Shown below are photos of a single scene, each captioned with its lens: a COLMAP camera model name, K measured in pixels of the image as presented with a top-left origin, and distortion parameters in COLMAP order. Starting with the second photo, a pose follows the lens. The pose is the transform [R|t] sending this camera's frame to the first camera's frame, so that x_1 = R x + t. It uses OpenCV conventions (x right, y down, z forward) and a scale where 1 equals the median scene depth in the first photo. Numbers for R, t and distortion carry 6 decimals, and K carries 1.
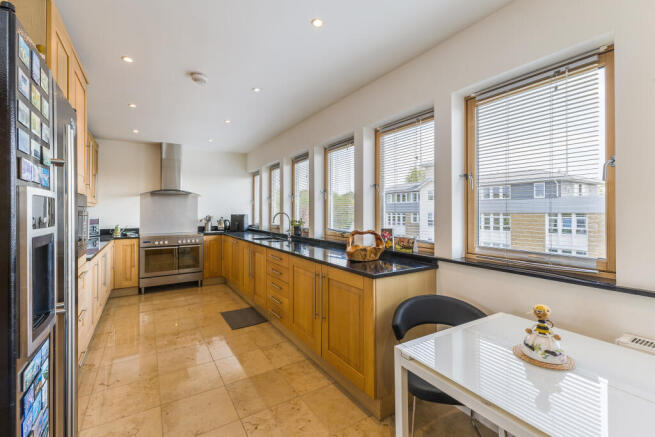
lens RADIAL K [[283.9, 0, 321.7], [0, 283.9, 214.1], [0, 0, 1]] dist [0.003761, 0.000534]
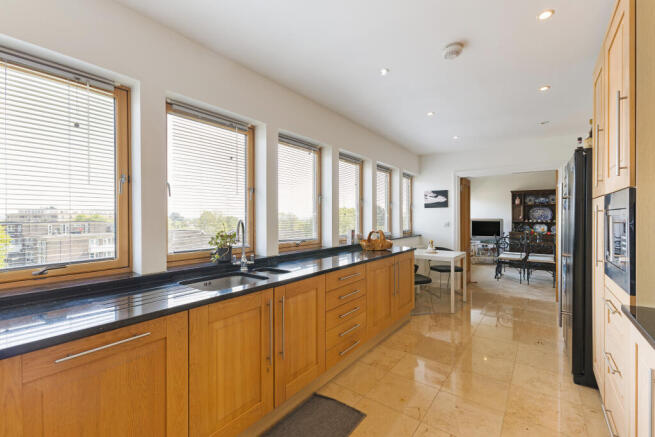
lens RADIAL K [[283.9, 0, 323.5], [0, 283.9, 221.2], [0, 0, 1]] dist [0.003761, 0.000534]
pose [[-0.360284, 0.004599, 0.932831, -0.921462], [0.018942, 0.999818, 0.002387, -0.003046], [-0.932650, 0.018530, -0.360305, 1.418053]]
